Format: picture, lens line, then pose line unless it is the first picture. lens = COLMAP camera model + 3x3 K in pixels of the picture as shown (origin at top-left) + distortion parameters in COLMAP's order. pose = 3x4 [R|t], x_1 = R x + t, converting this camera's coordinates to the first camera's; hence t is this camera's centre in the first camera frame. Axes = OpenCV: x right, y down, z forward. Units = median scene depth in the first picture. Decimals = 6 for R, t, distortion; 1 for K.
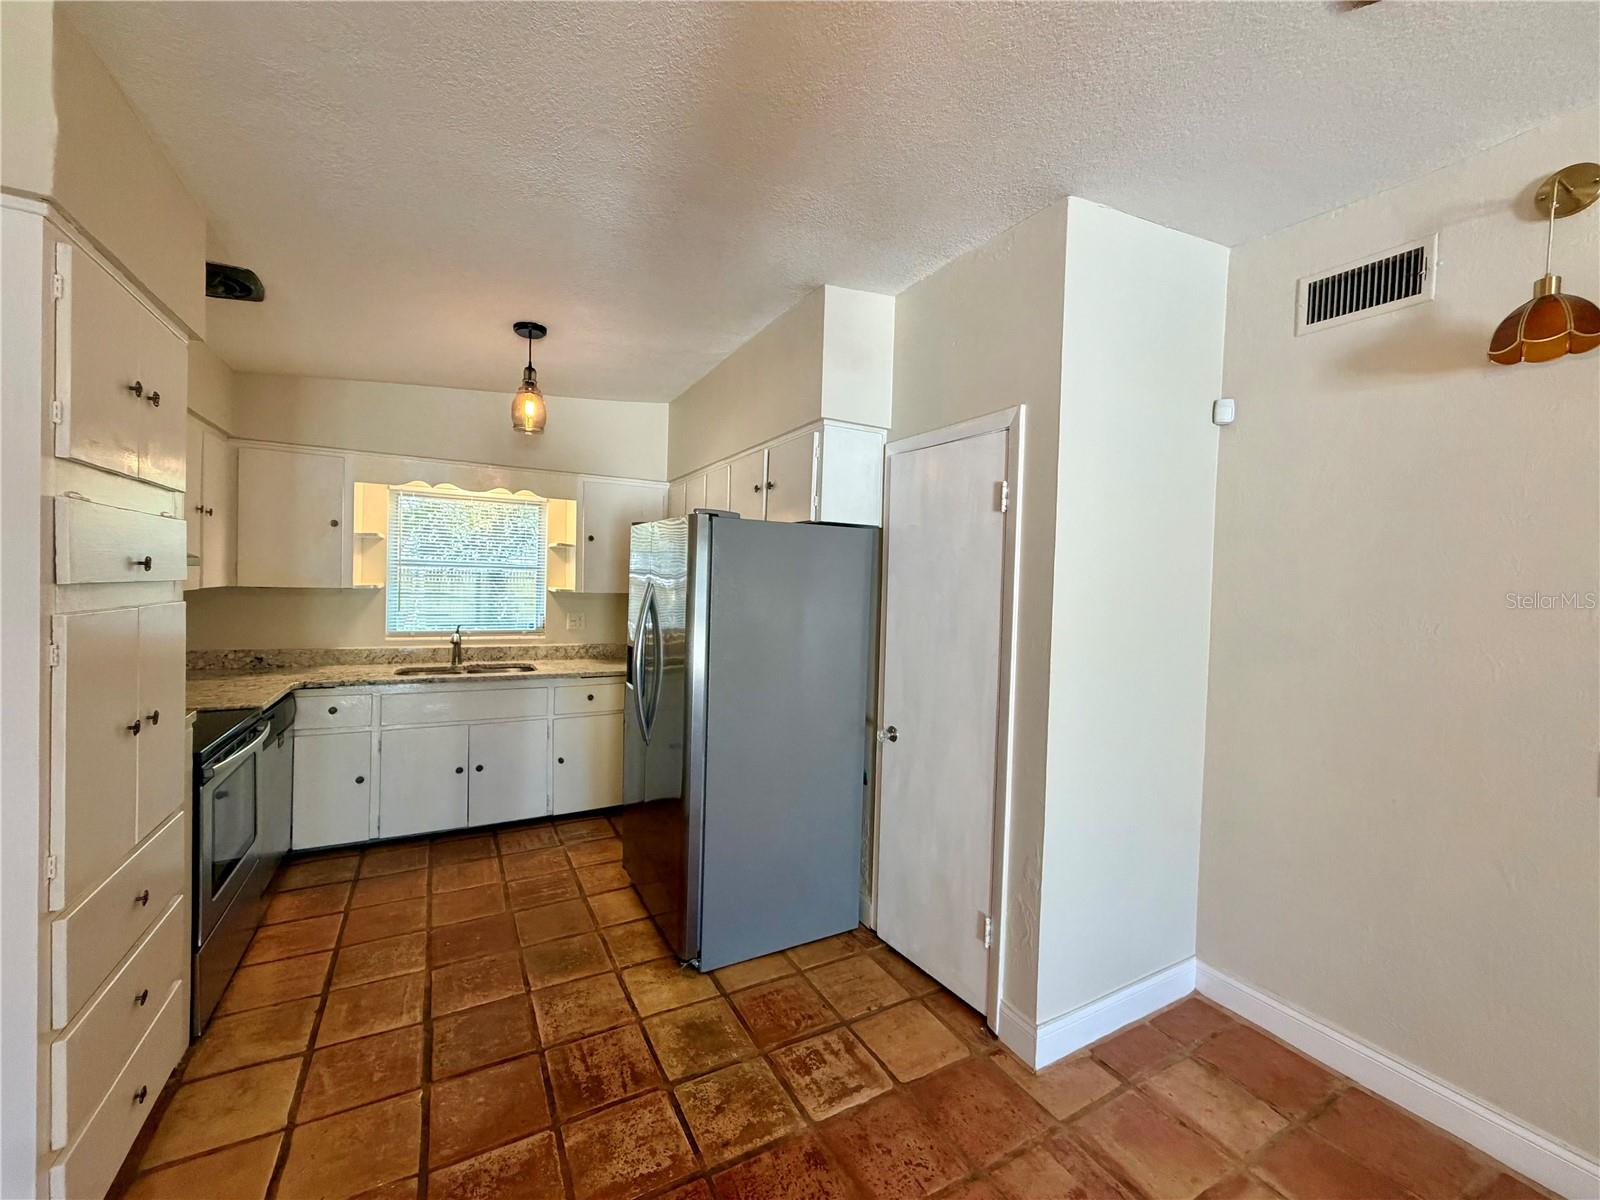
lens RADIAL K [[636.5, 0, 794.3], [0, 636.5, 599.7], [0, 0, 1]] dist [0.000109, -0.000343]
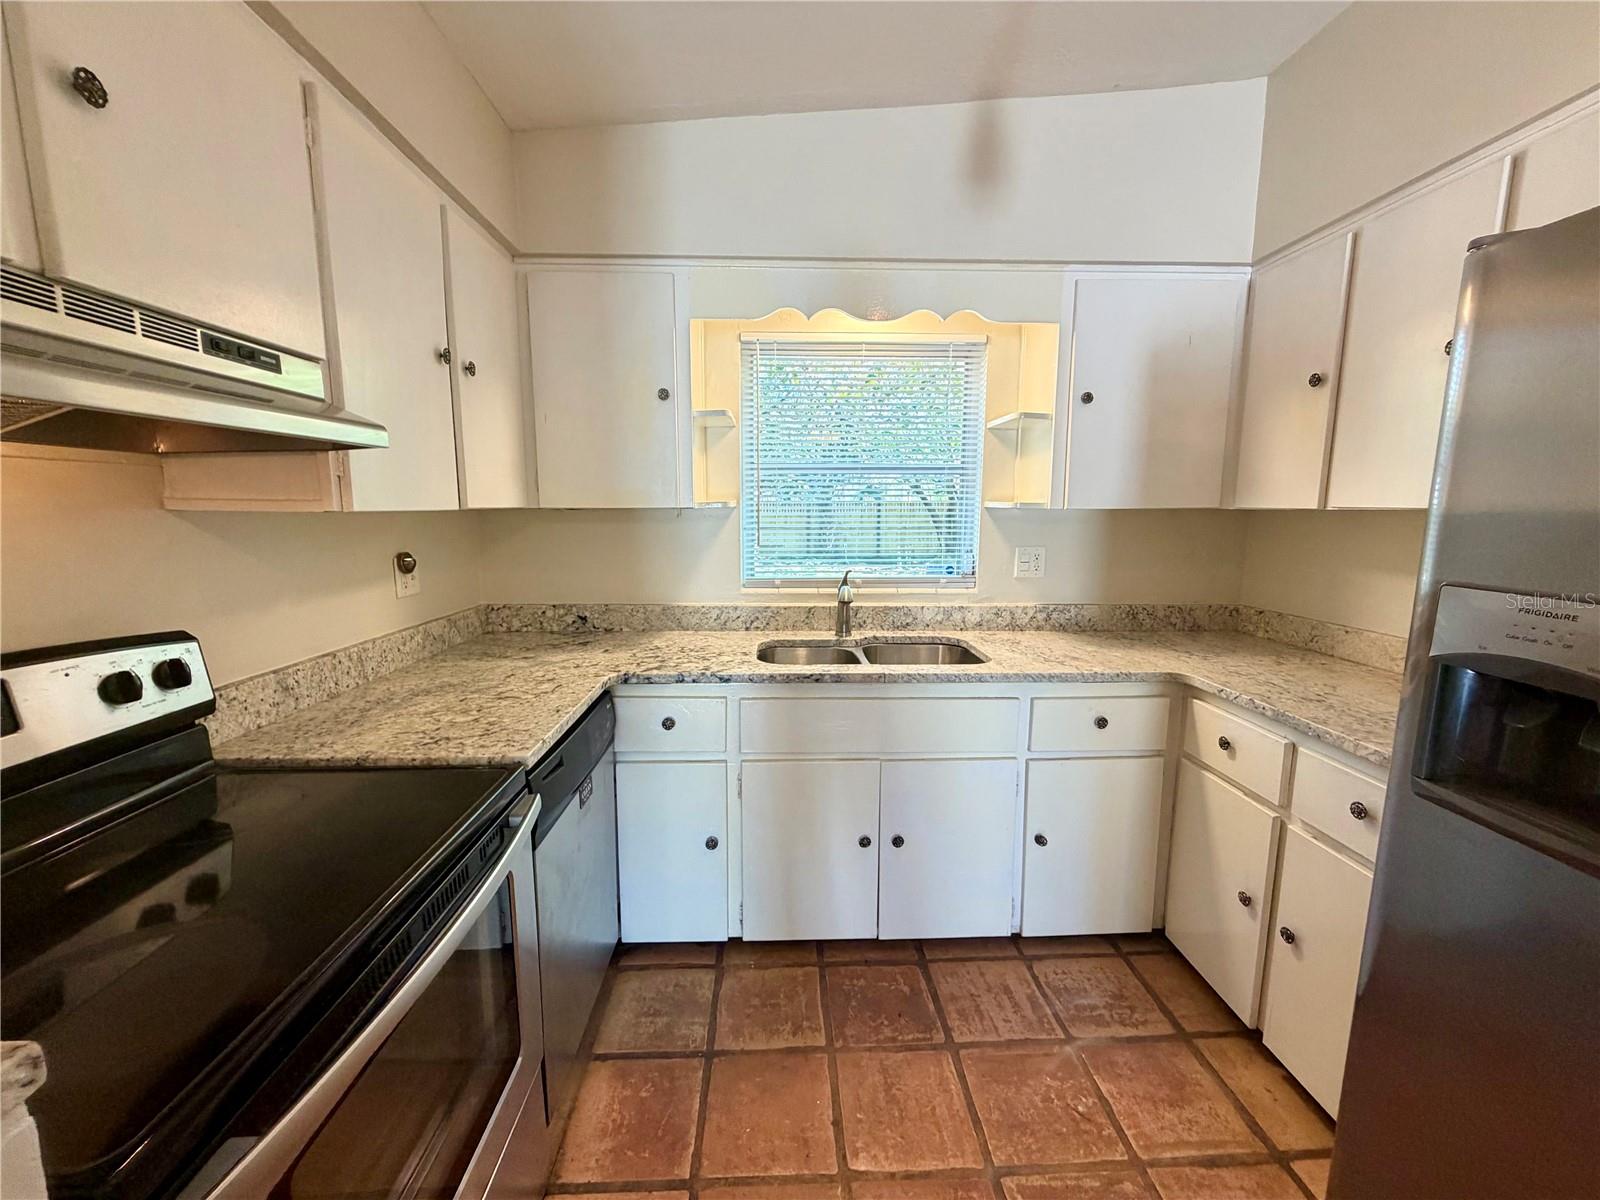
lens RADIAL K [[636.5, 0, 796.1], [0, 636.5, 599.5], [0, 0, 1]] dist [0.000109, -0.000343]
pose [[0.891923, 0.036725, -0.450694, -0.432703], [0.012573, 0.994297, 0.105904, 0.006636], [0.452013, -0.100125, 0.886374, 0.650890]]
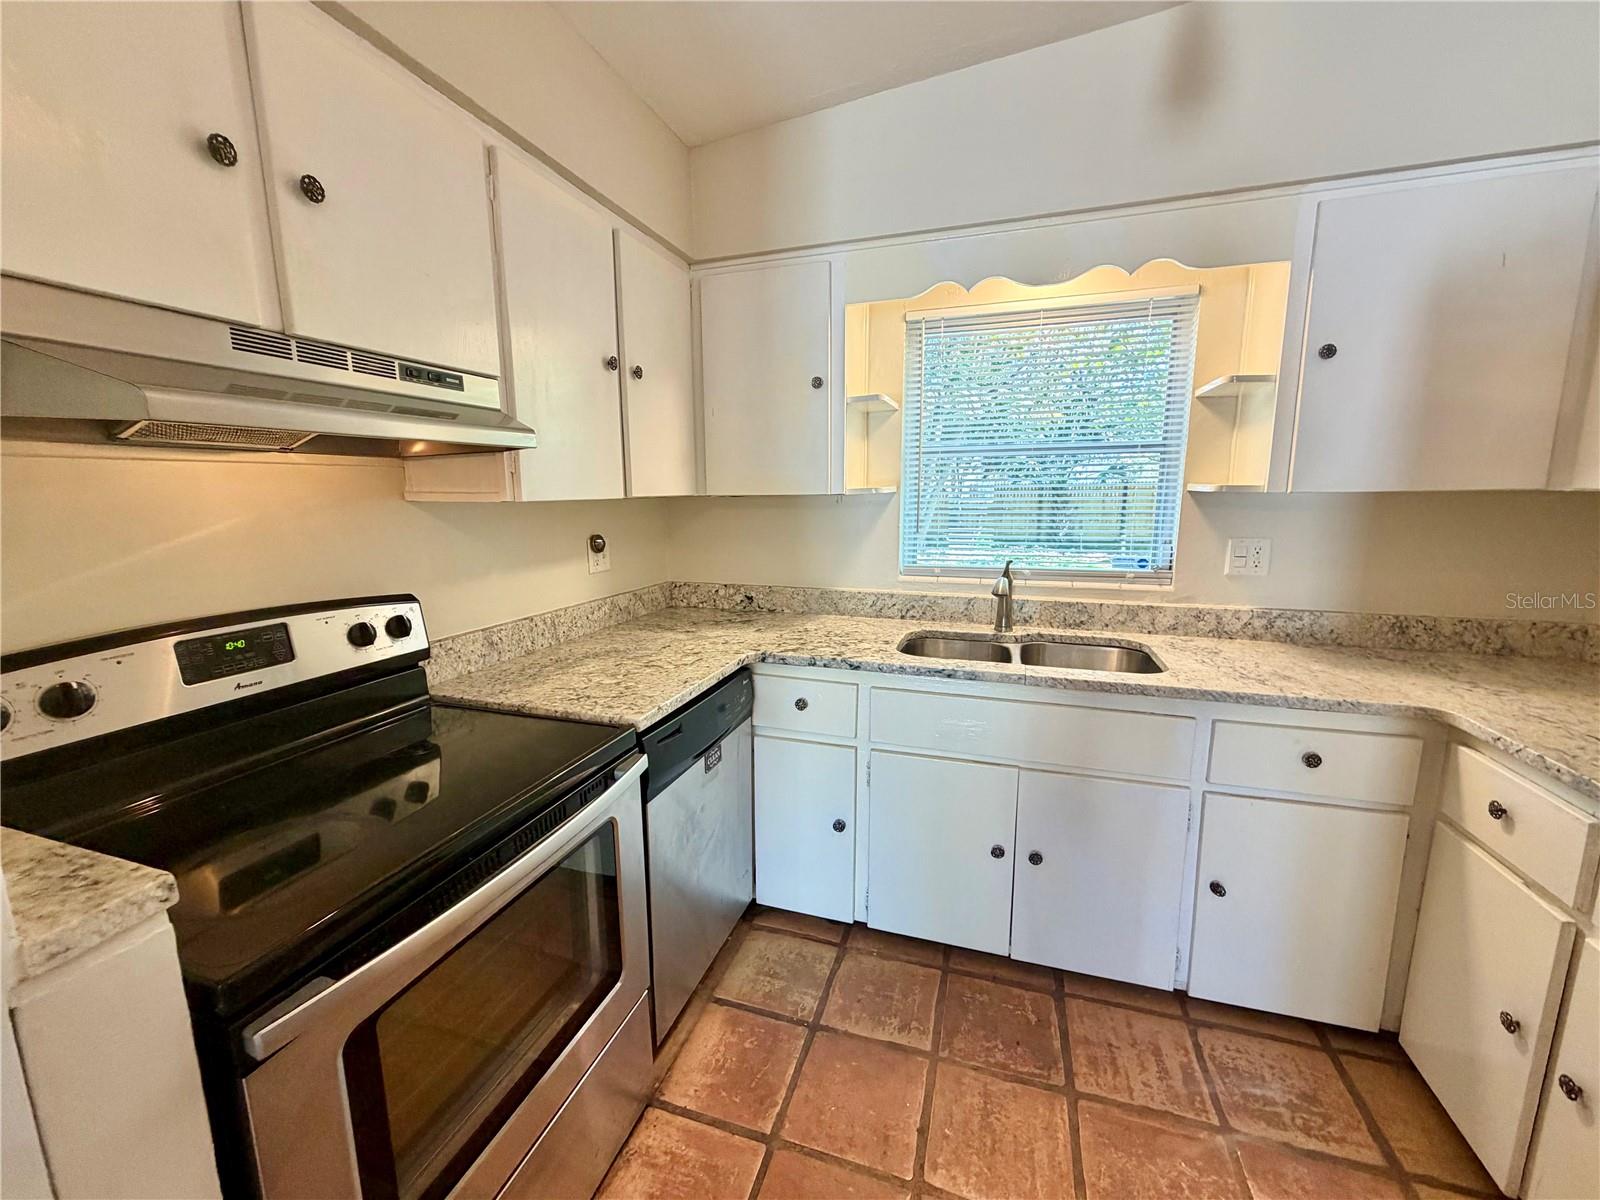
lens RADIAL K [[636.5, 0, 797.0], [0, 636.5, 599.4], [0, 0, 1]] dist [0.000109, -0.000343]
pose [[0.681182, 0.088236, -0.726778, -0.360375], [0.007761, 0.991785, 0.127683, 0.003790], [0.732073, -0.092616, 0.674901, 0.708899]]
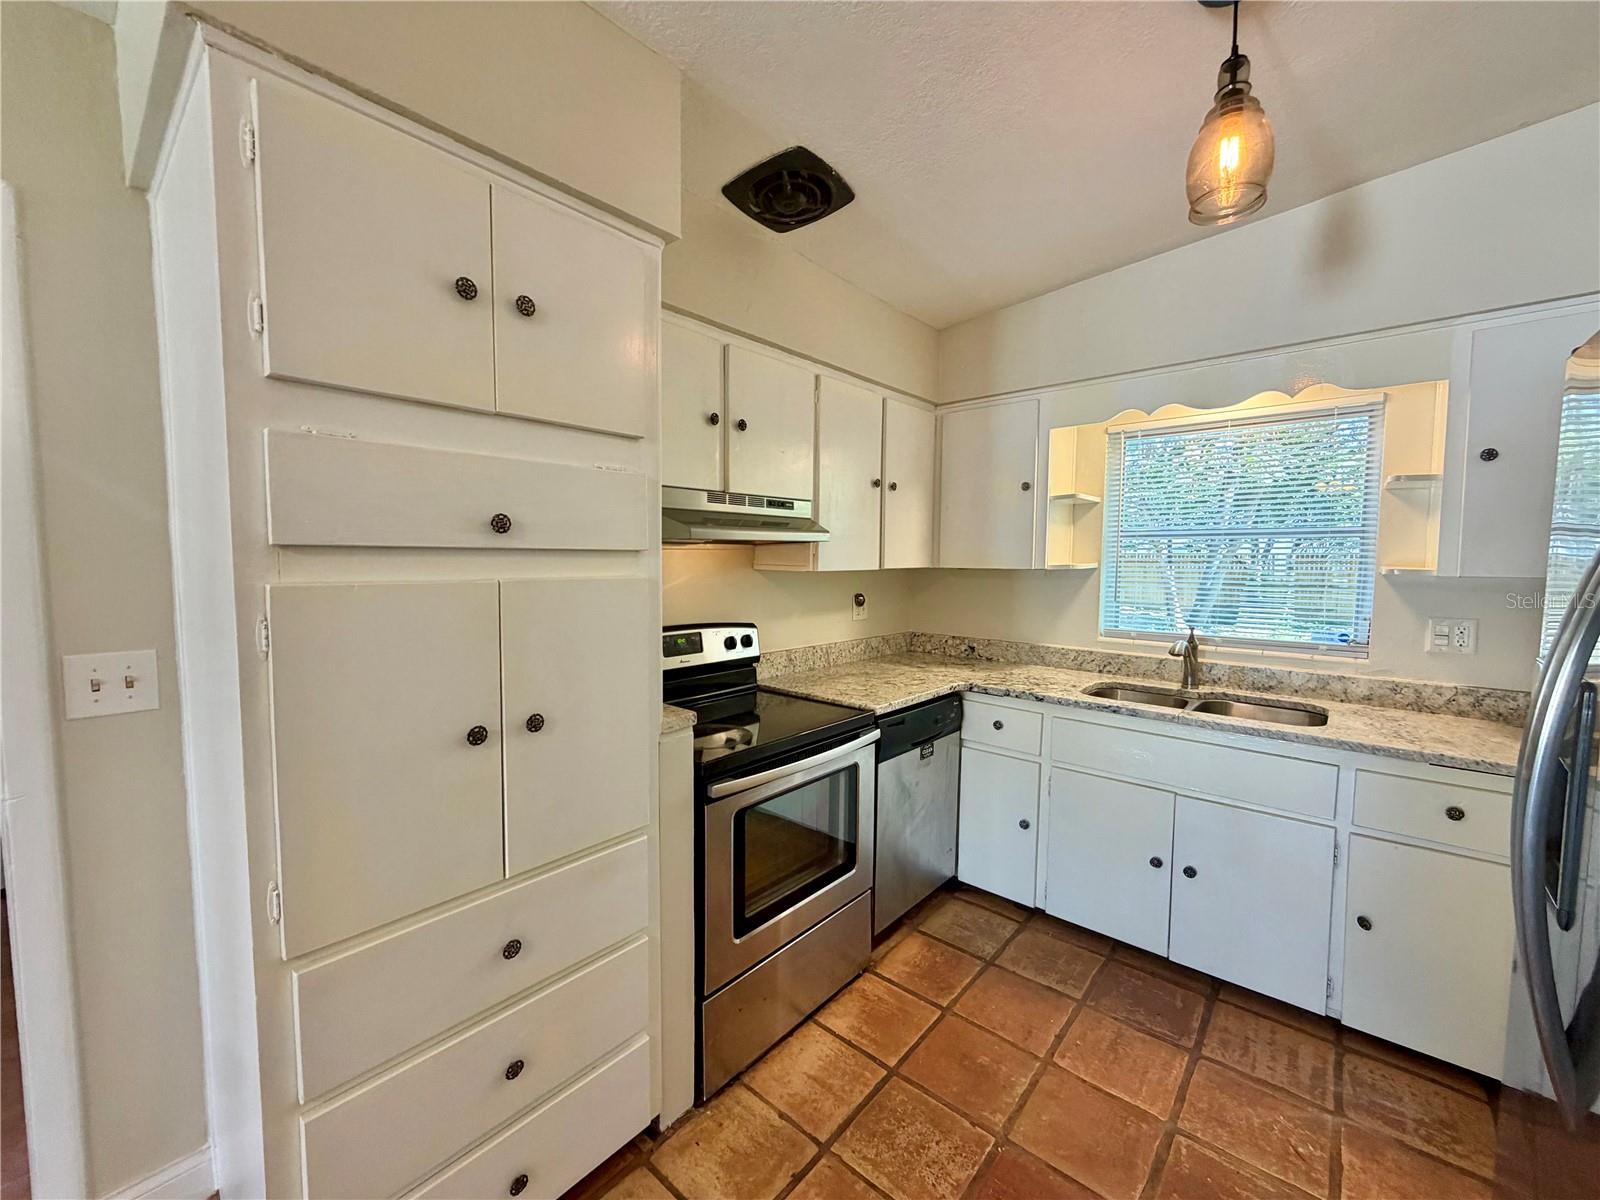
lens RADIAL K [[636.5, 0, 800.2], [0, 636.5, 599.7], [0, 0, 1]] dist [0.000109, -0.000343]
pose [[0.344517, 0.035429, -0.938111, -0.094585], [-0.020917, 0.999329, 0.030059, 0.002268], [0.938547, 0.009266, 0.345027, 0.582316]]
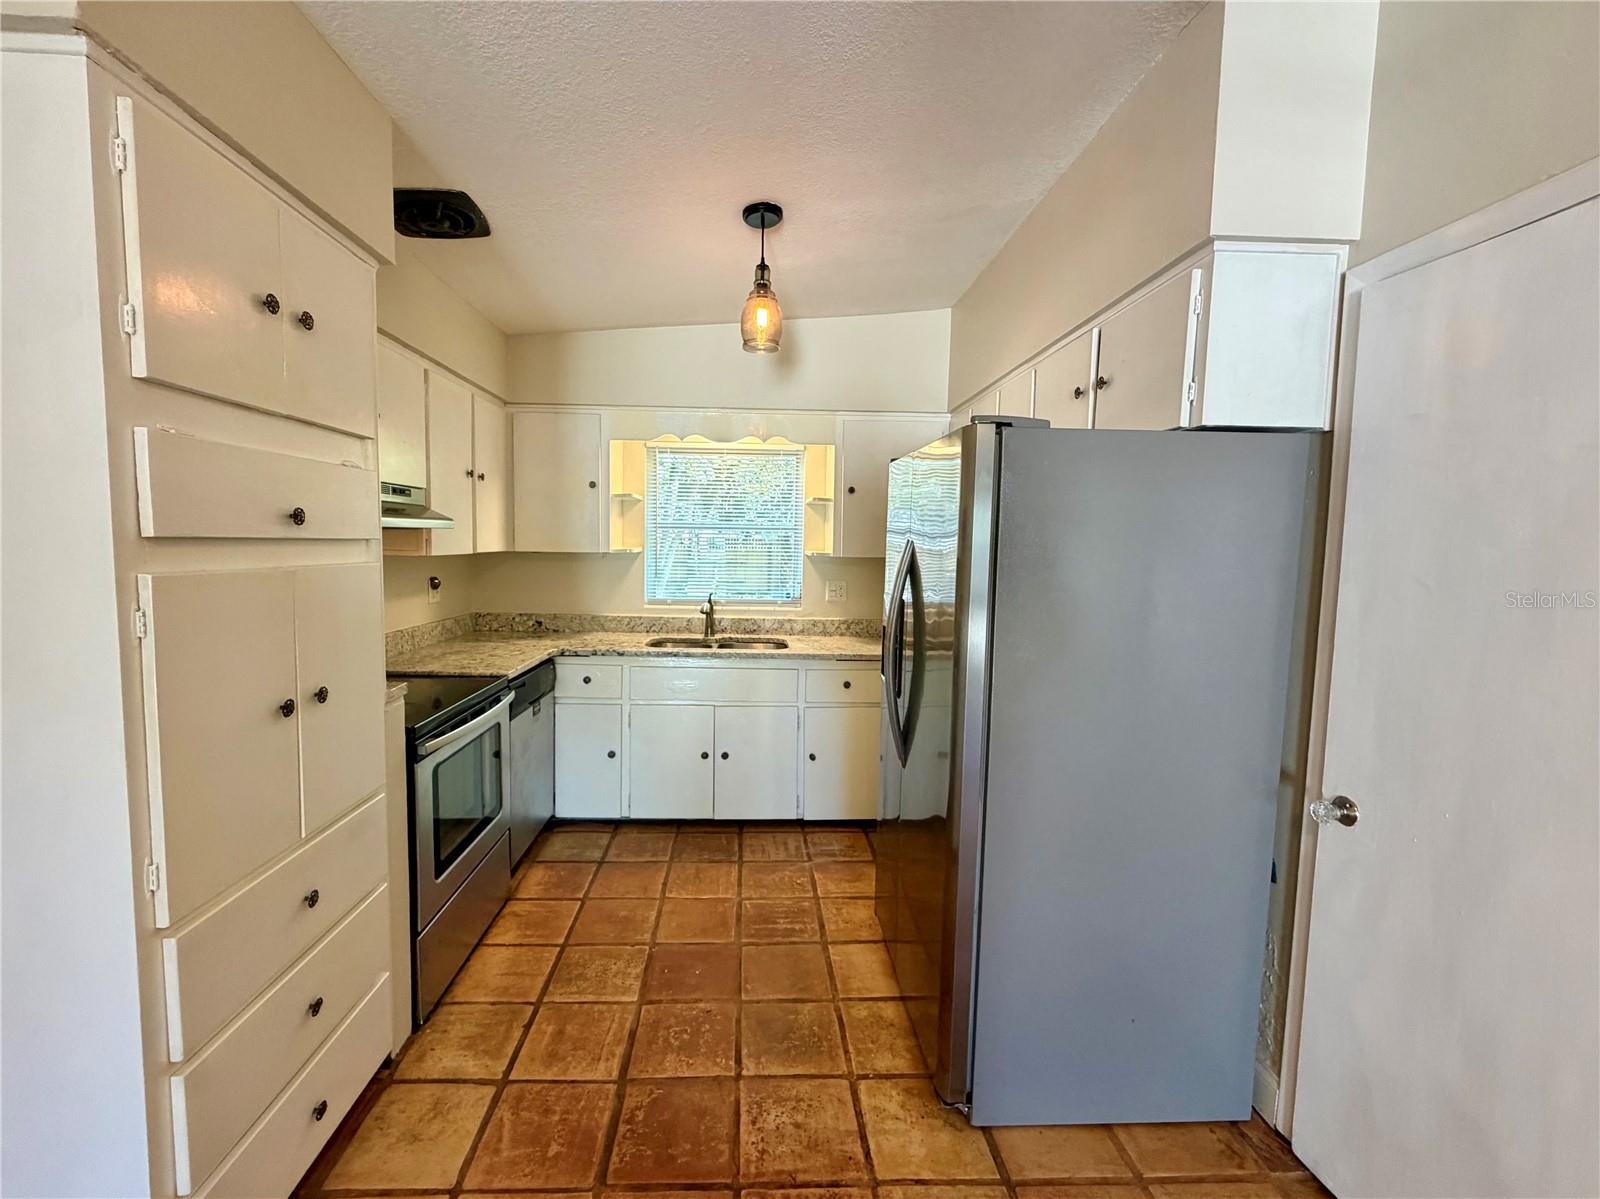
lens RADIAL K [[677.2, 0, 771.9], [0, 677.2, 599.5], [0, 0, 1]] dist [0.003106, -0.001431]
pose [[0.892306, 0.023467, -0.450821, -0.022810], [-0.002903, 0.998926, 0.046252, 0.005621], [0.451422, -0.039962, 0.891415, 0.256448]]
